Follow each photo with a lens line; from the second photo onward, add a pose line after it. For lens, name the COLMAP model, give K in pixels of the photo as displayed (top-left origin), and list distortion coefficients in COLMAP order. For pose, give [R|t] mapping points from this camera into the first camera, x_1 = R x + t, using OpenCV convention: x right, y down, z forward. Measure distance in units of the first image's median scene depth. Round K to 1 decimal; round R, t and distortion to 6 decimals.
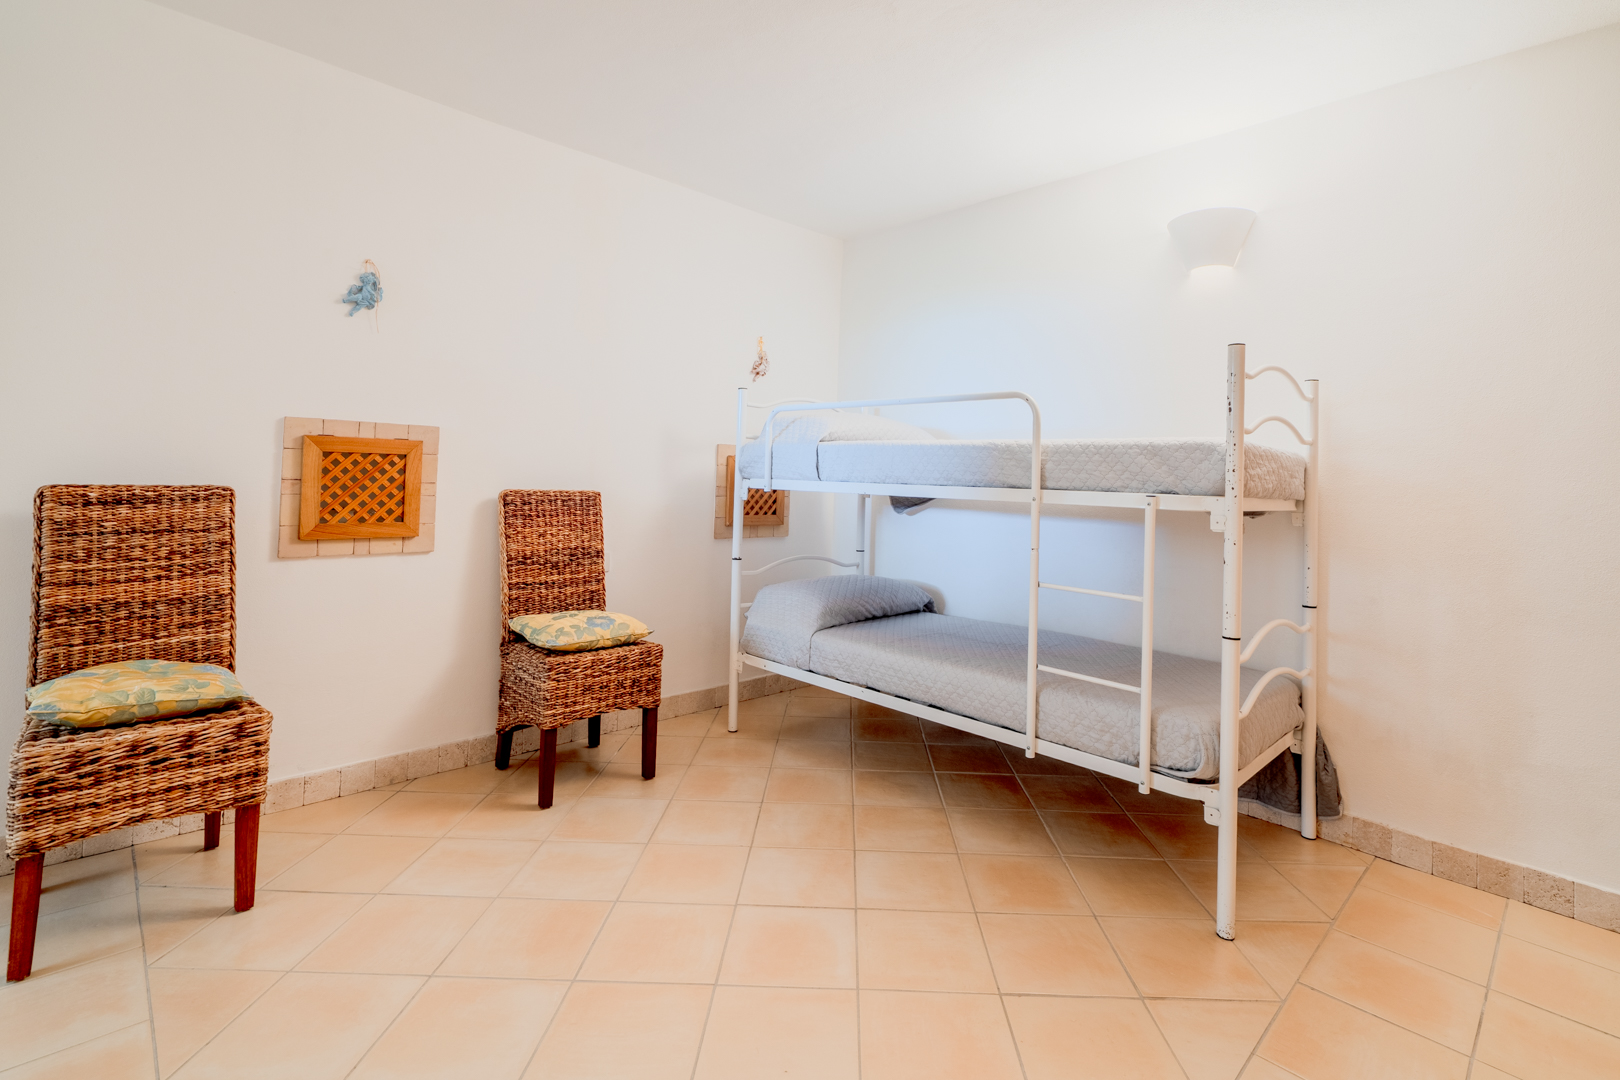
lens RADIAL K [[760.2, 0, 842.8], [0, 760.2, 462.3], [0, 0, 1]] dist [-0.003521, 0.001108]
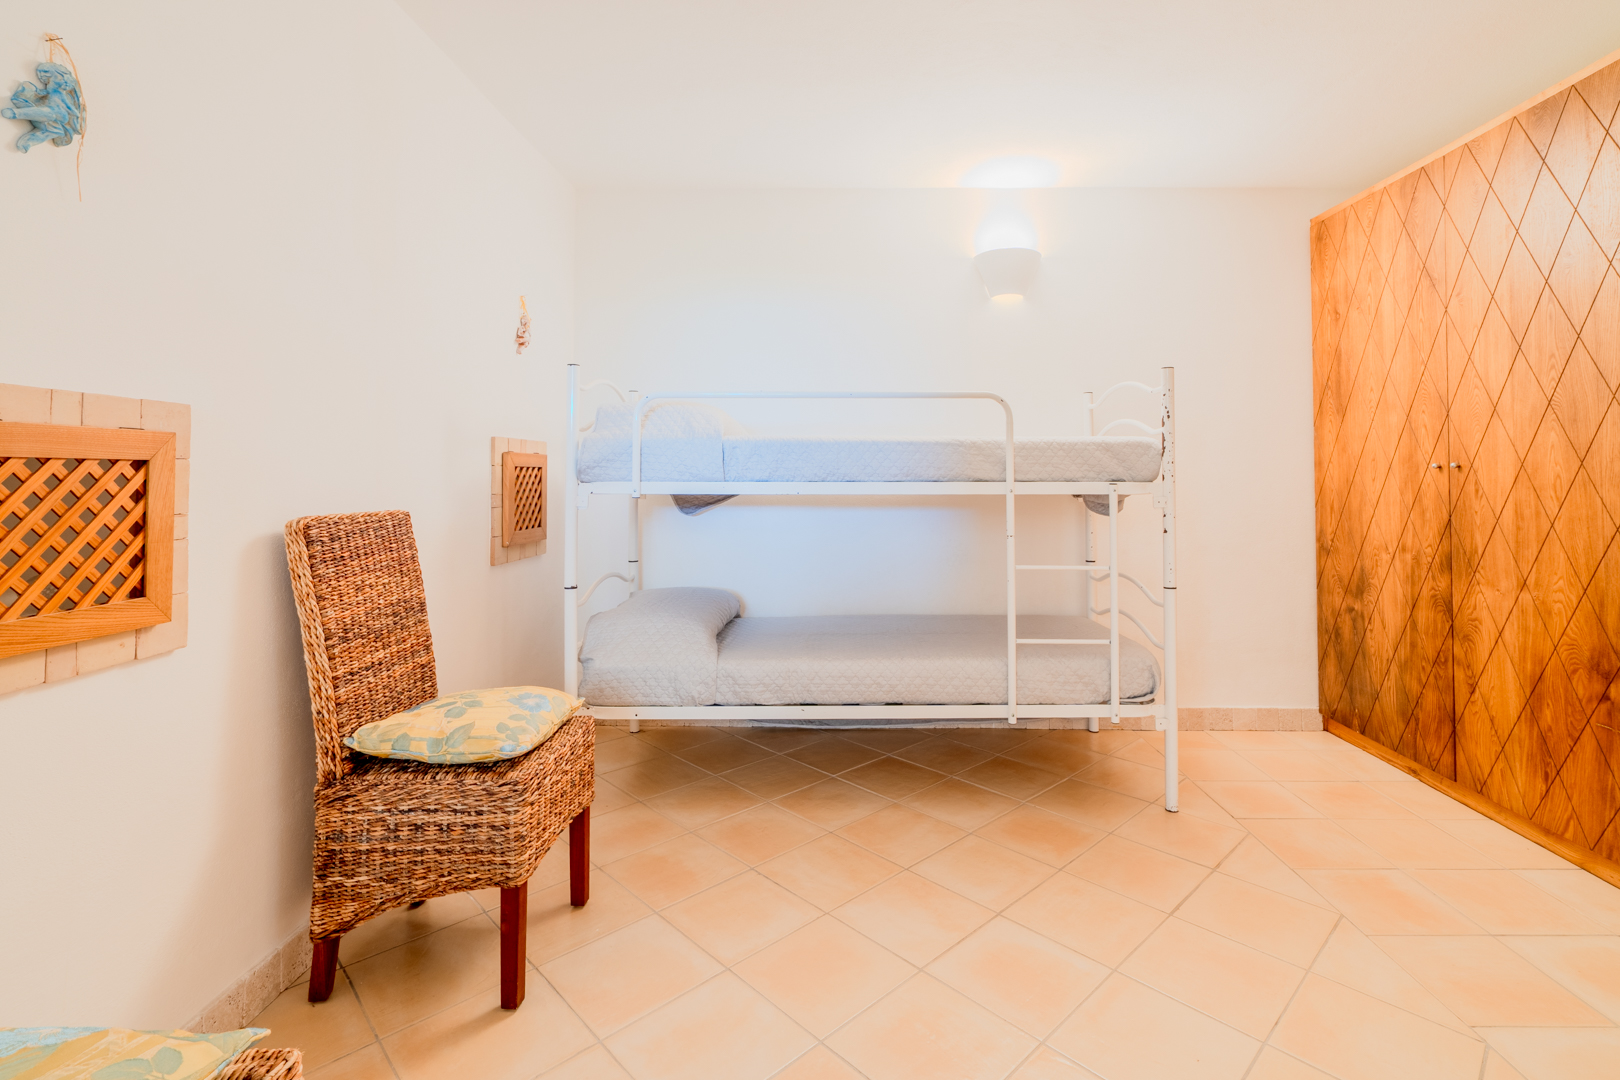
lens RADIAL K [[760.2, 0, 842.8], [0, 760.2, 462.3], [0, 0, 1]] dist [-0.003521, 0.001108]
pose [[0.710885, -0.020132, 0.703020, -0.610997], [0.008234, 0.999760, 0.020303, -0.015441], [-0.703260, -0.008644, 0.710881, 0.337225]]
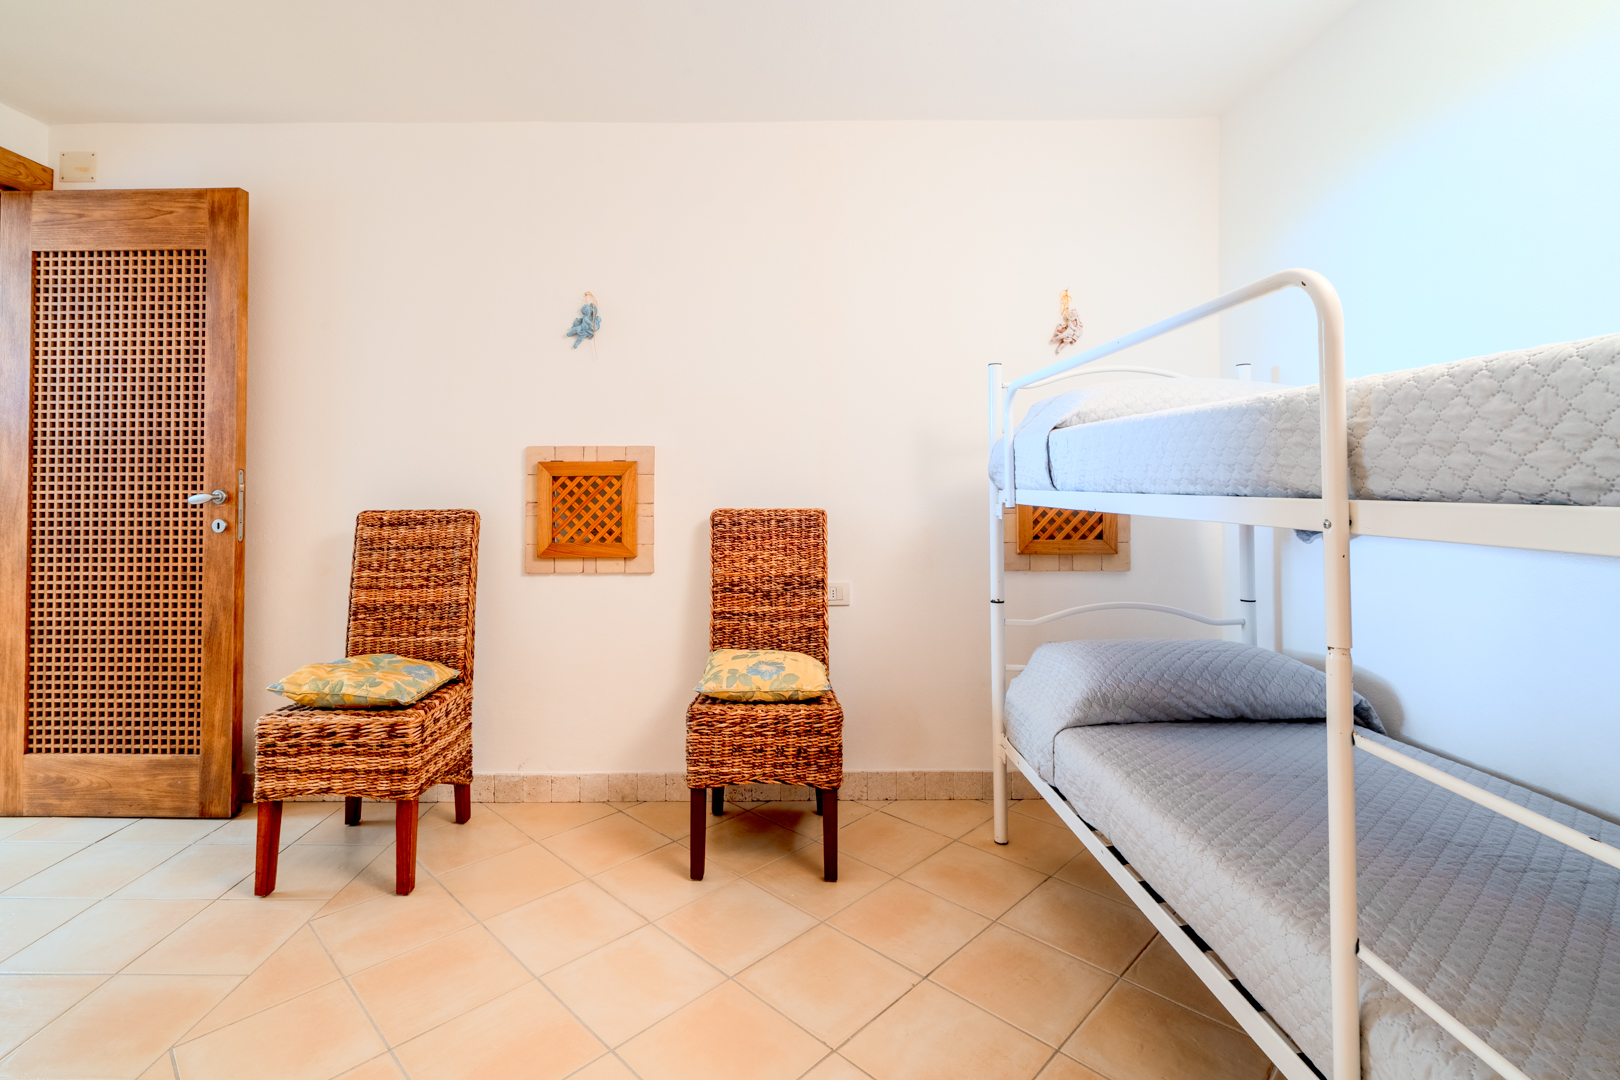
lens RADIAL K [[757.8, 0, 775.0], [0, 757.8, 469.6], [0, 0, 1]] dist [-0.004920, 0.000521]
pose [[0.700528, -0.046376, -0.712117, 0.290590], [0.040610, 0.998860, -0.025100, 0.015632], [0.712469, -0.011335, 0.701612, 0.445987]]
